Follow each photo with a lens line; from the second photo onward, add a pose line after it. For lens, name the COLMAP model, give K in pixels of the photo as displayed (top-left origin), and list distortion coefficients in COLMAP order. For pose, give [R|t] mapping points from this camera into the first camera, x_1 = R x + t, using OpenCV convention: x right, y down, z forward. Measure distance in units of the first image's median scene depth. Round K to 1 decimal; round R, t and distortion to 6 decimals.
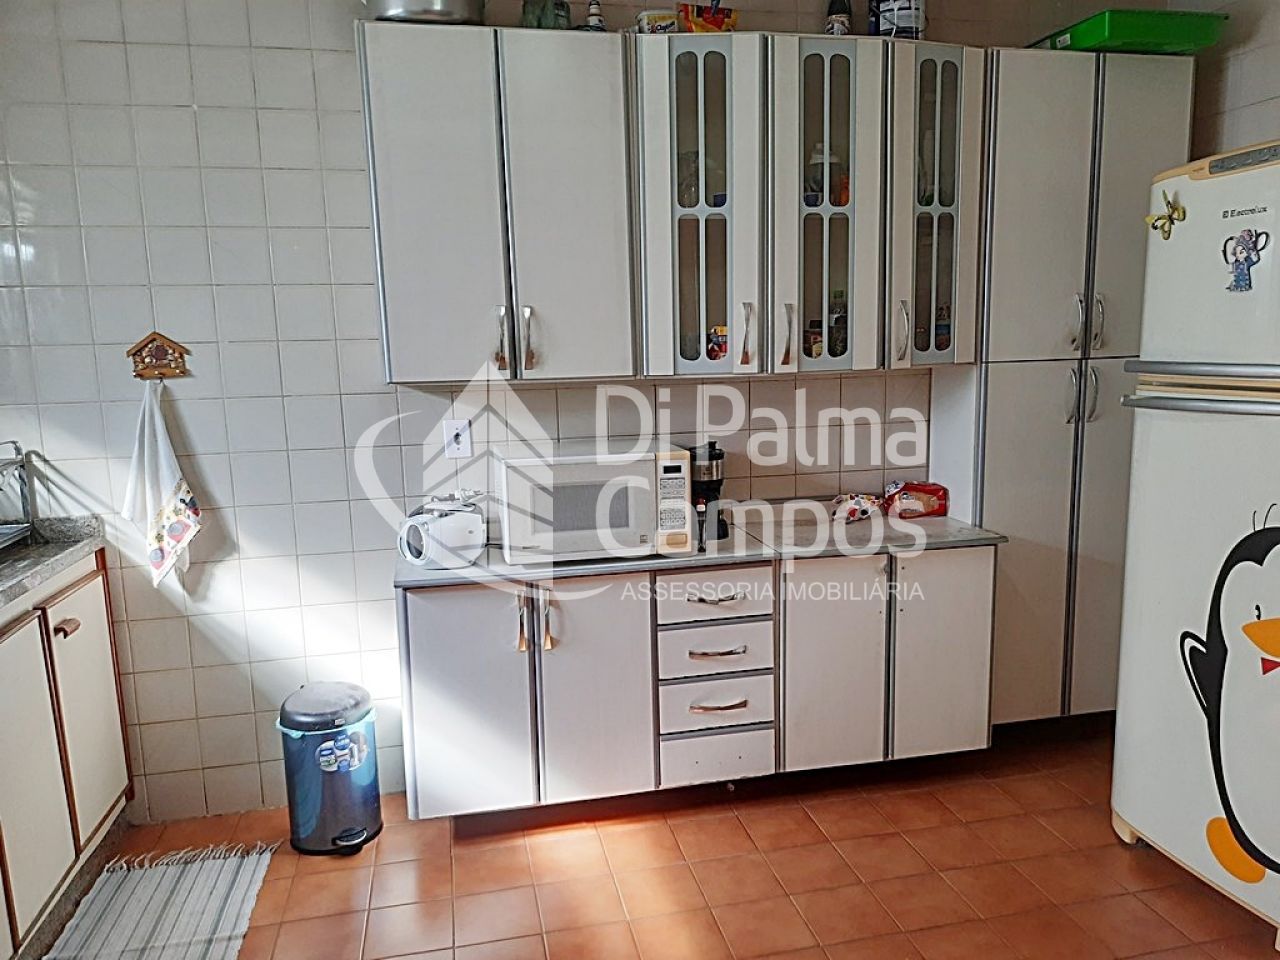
lens RADIAL K [[928.7, 0, 634.7], [0, 928.7, 477.1], [0, 0, 1]] dist [0.078057, -0.037627]
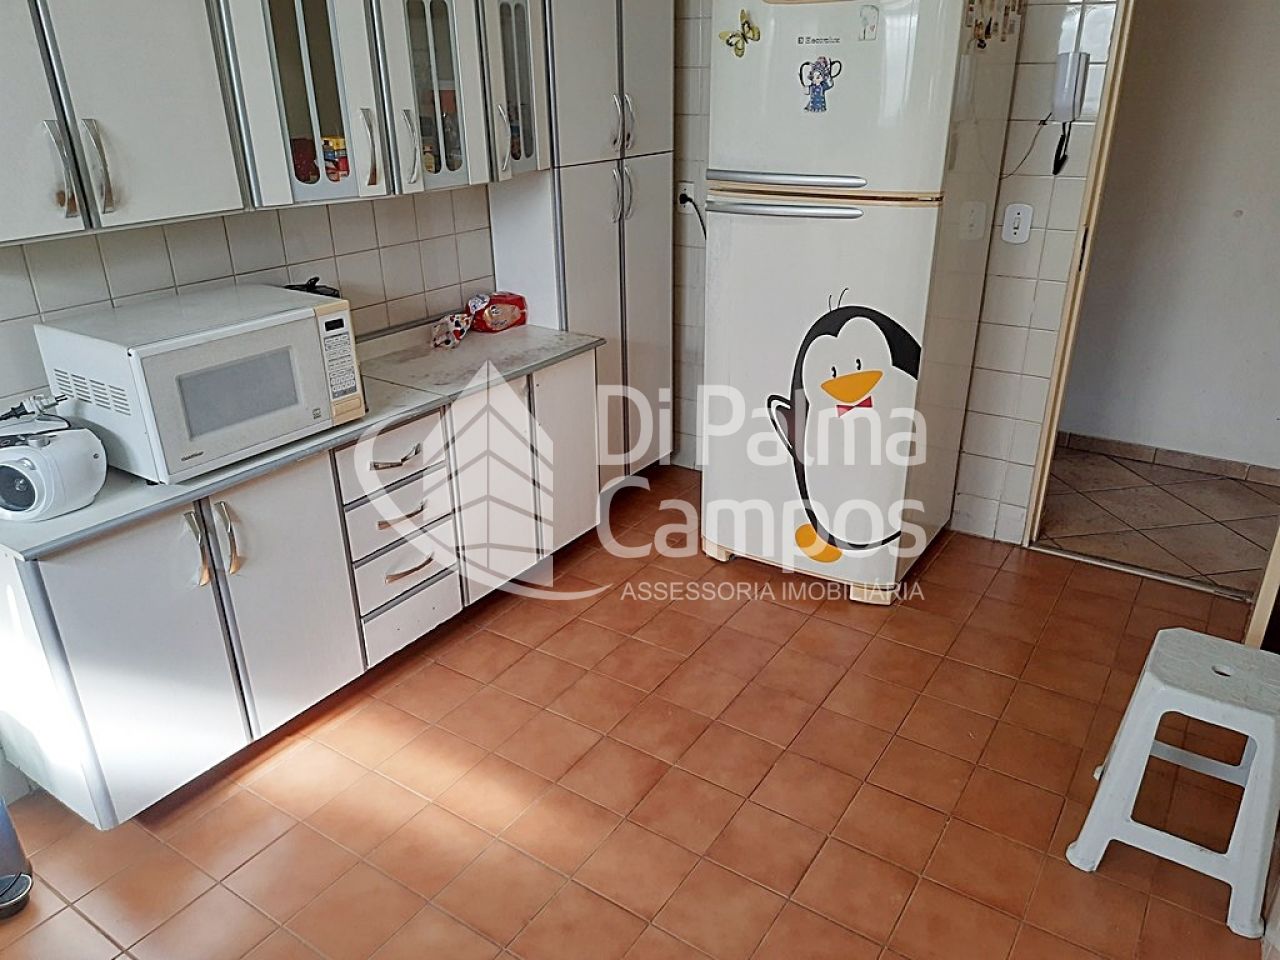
lens RADIAL K [[928.7, 0, 639.6], [0, 928.7, 487.3], [0, 0, 1]] dist [0.078057, -0.037627]
pose [[0.722736, -0.265148, 0.638239, -0.336389], [0.093825, 0.952572, 0.289487, -0.086959], [-0.684726, -0.149340, 0.713336, 0.183848]]
